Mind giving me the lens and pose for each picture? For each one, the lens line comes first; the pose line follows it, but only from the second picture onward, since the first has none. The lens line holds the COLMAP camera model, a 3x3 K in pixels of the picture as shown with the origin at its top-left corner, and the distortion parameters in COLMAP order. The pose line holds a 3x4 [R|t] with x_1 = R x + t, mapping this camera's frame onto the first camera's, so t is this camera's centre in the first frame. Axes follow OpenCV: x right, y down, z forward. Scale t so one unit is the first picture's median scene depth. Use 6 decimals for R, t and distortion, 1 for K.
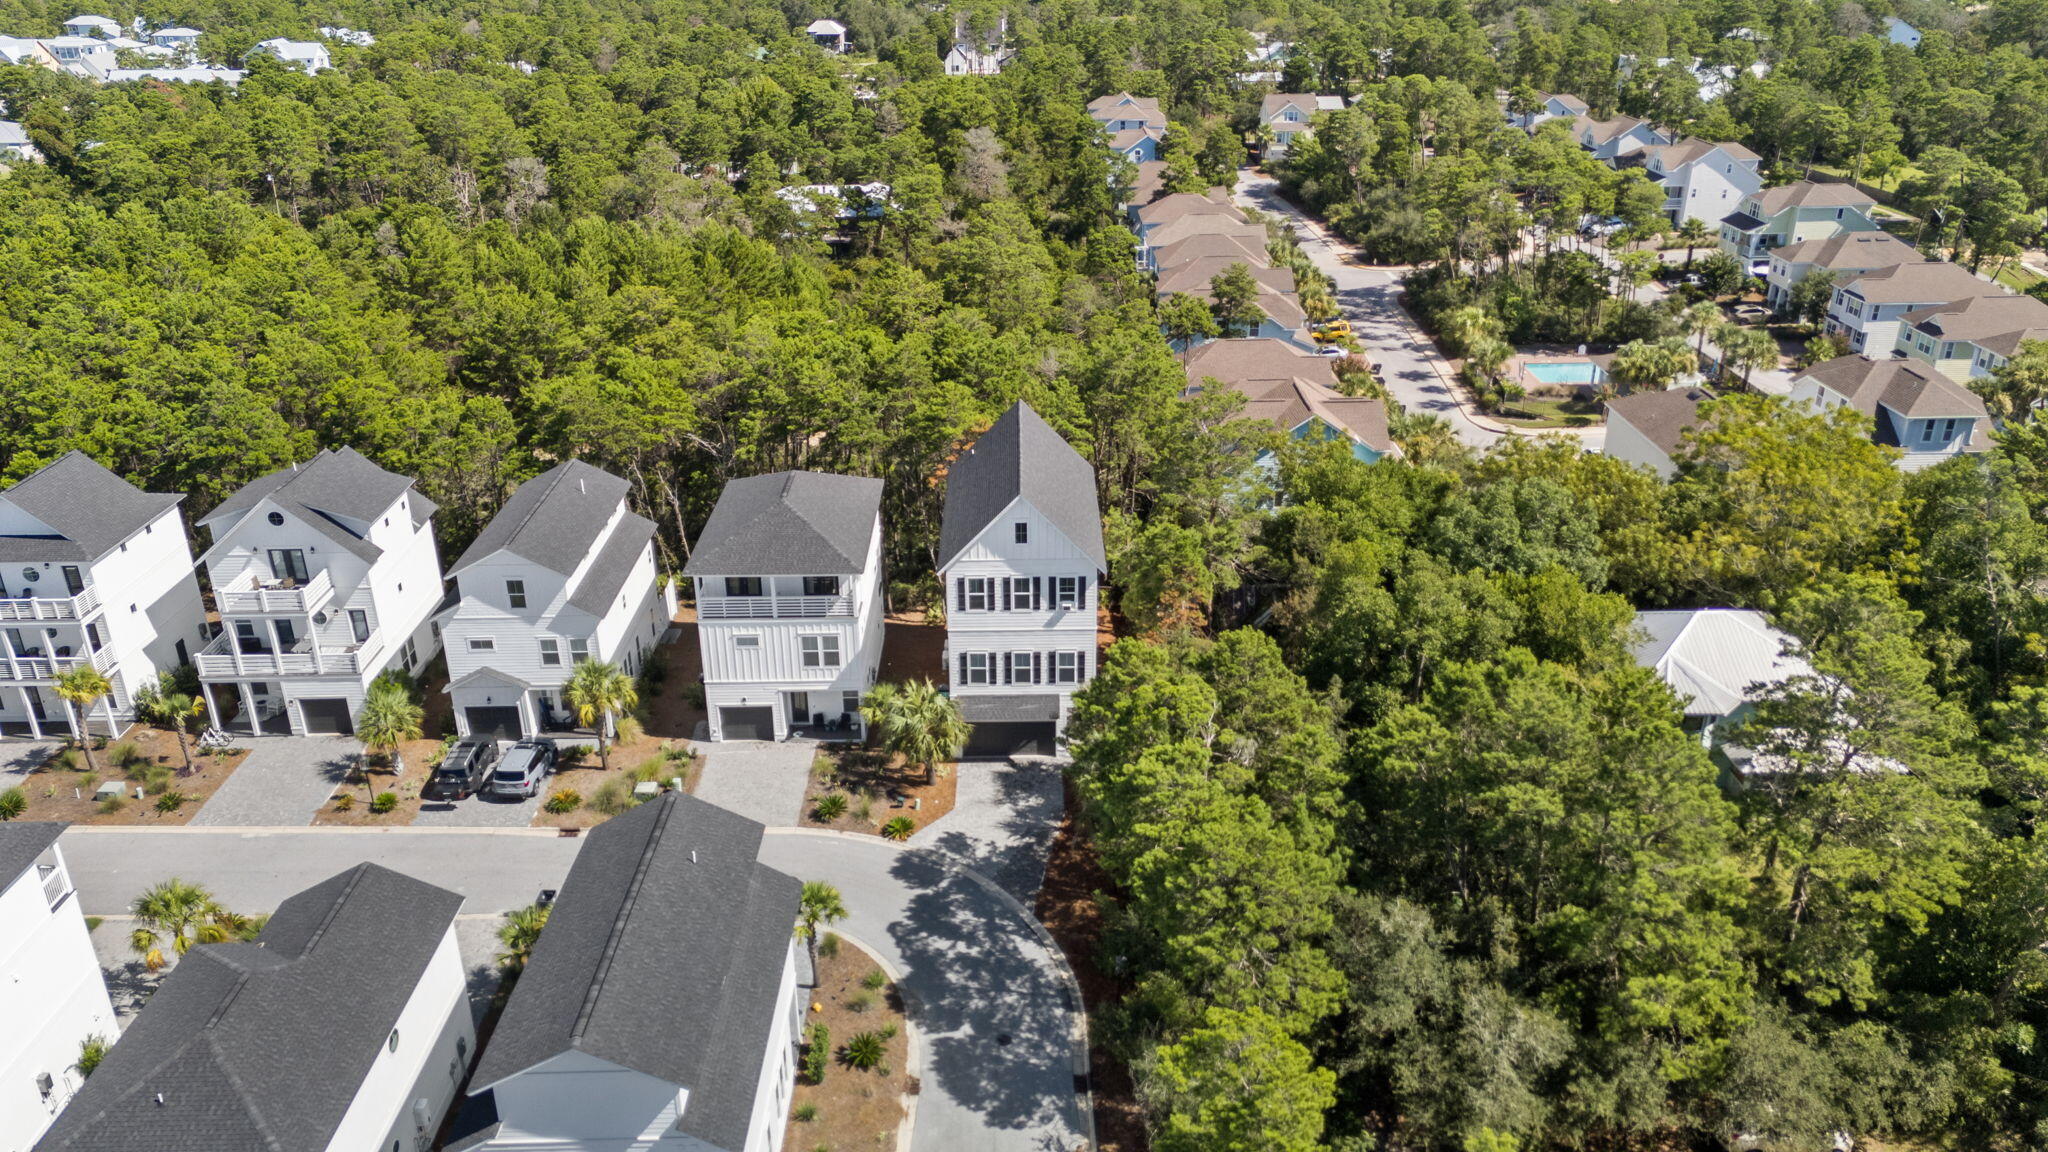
lens RADIAL K [[1536.0, 0, 1032.1], [0, 1536.0, 570.2], [0, 0, 1]] dist [0.057900, -0.023496]
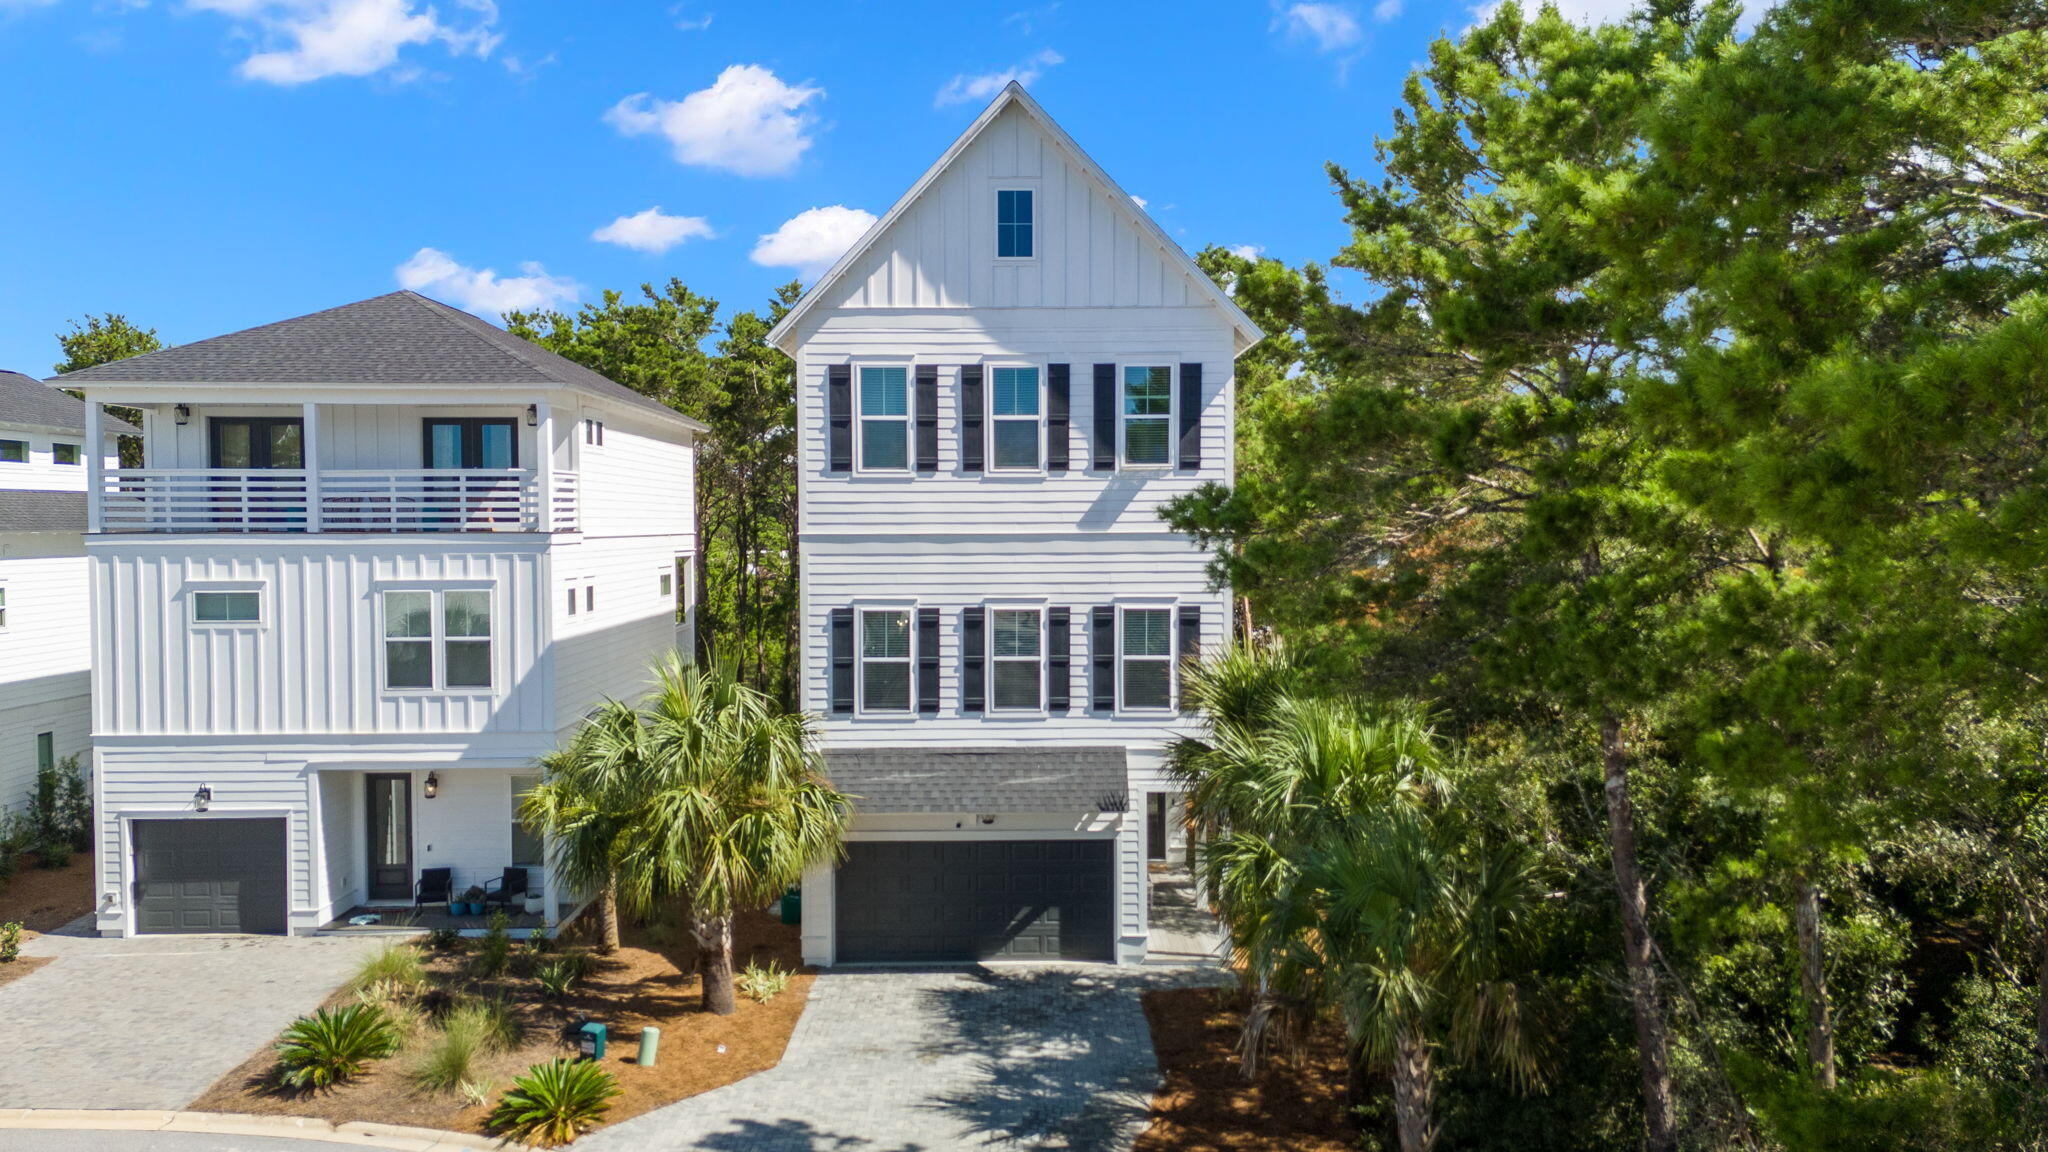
lens RADIAL K [[1536.0, 0, 1010.3], [0, 1536.0, 573.9], [0, 0, 1]] dist [0.057900, -0.023496]
pose [[0.999989, 0.001992, -0.004244, -0.006163], [-0.003456, 0.924885, -0.380232, 0.174199], [0.003168, 0.380242, 0.924881, 0.676648]]
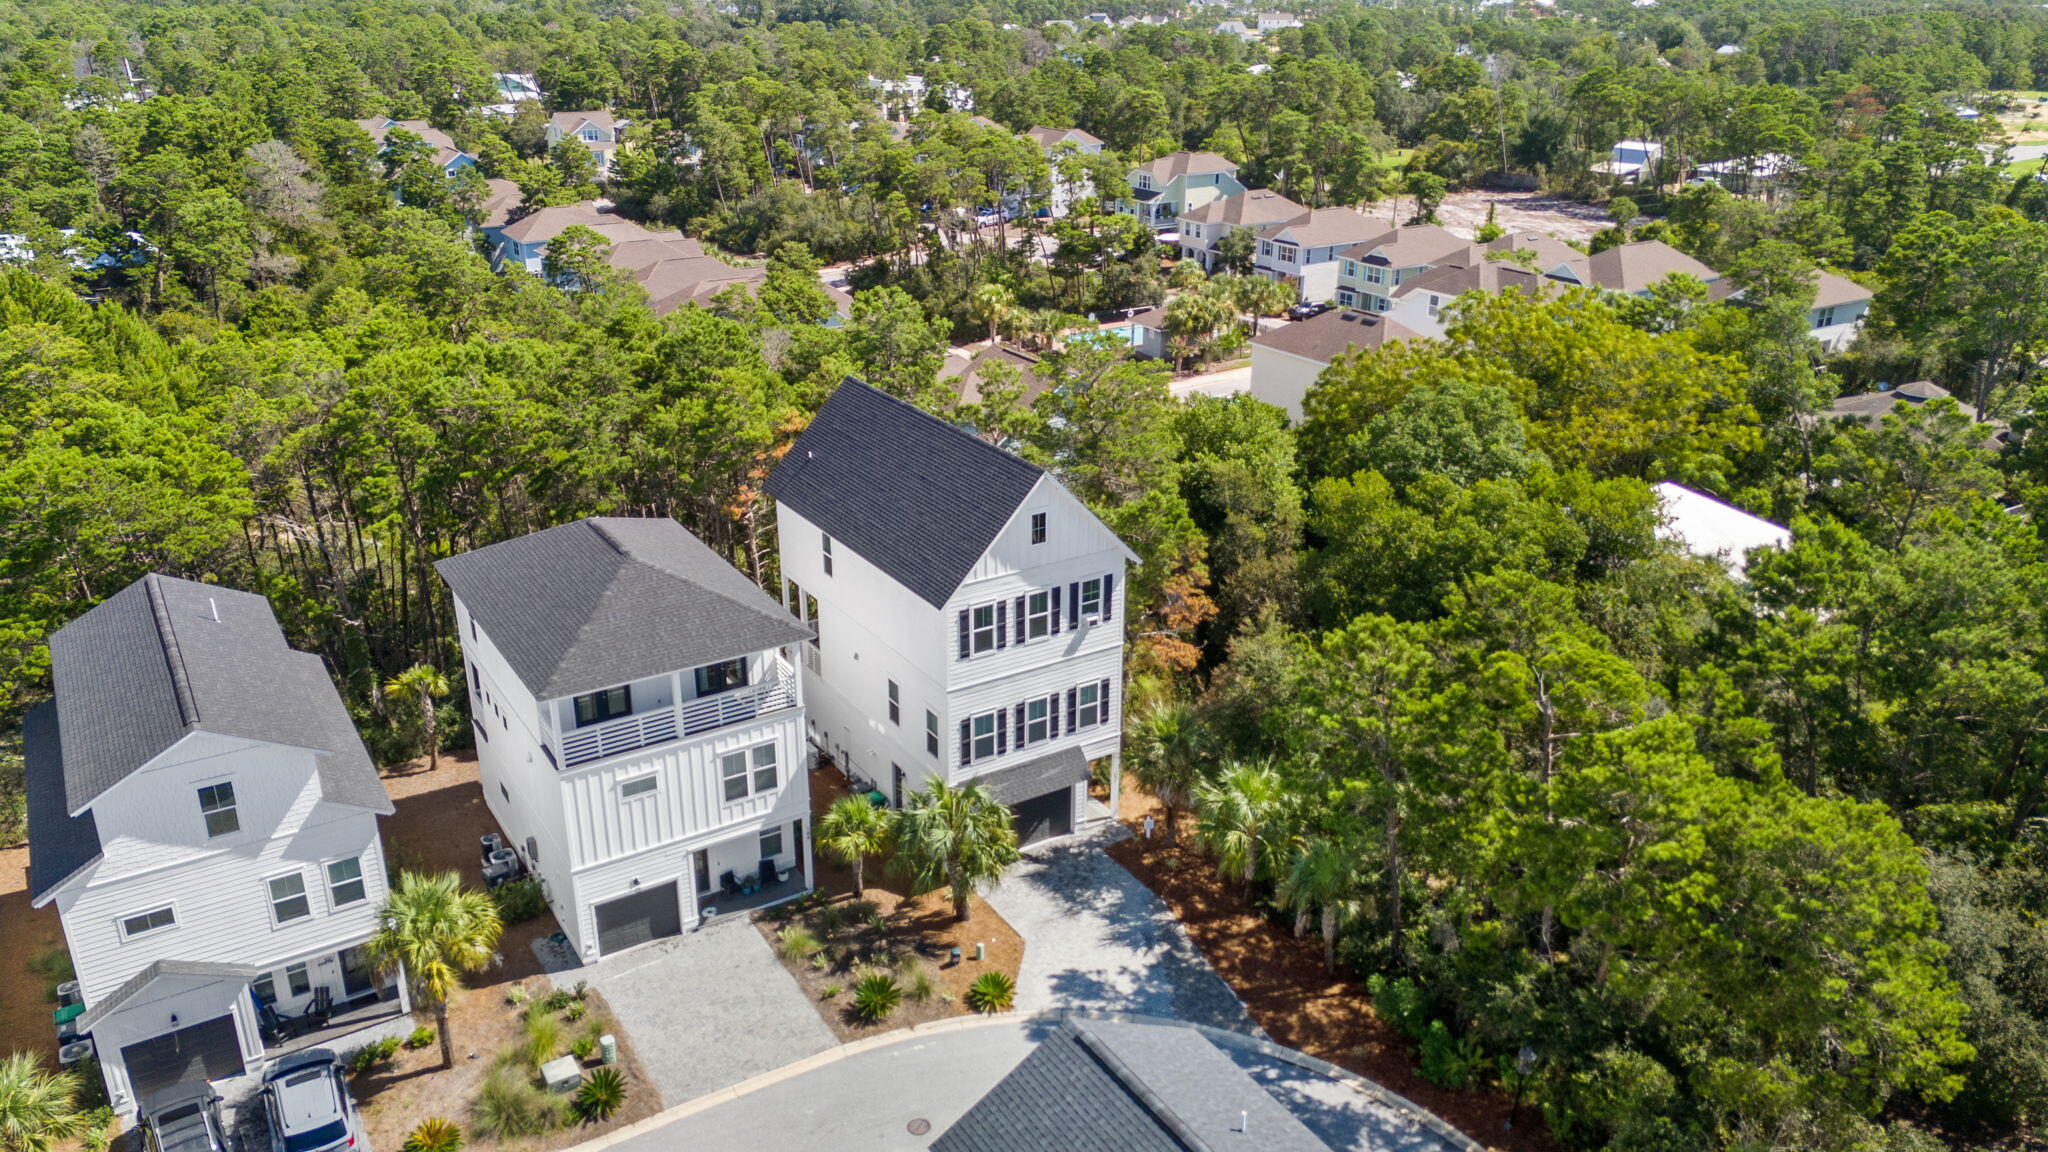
lens RADIAL K [[1536.0, 0, 1055.7], [0, 1536.0, 568.8], [0, 0, 1]] dist [0.057900, -0.023496]
pose [[0.845199, -0.186411, 0.500889, -0.341052], [0.207045, 0.978221, 0.014687, -0.014025], [-0.492718, 0.091294, 0.865387, 0.372035]]
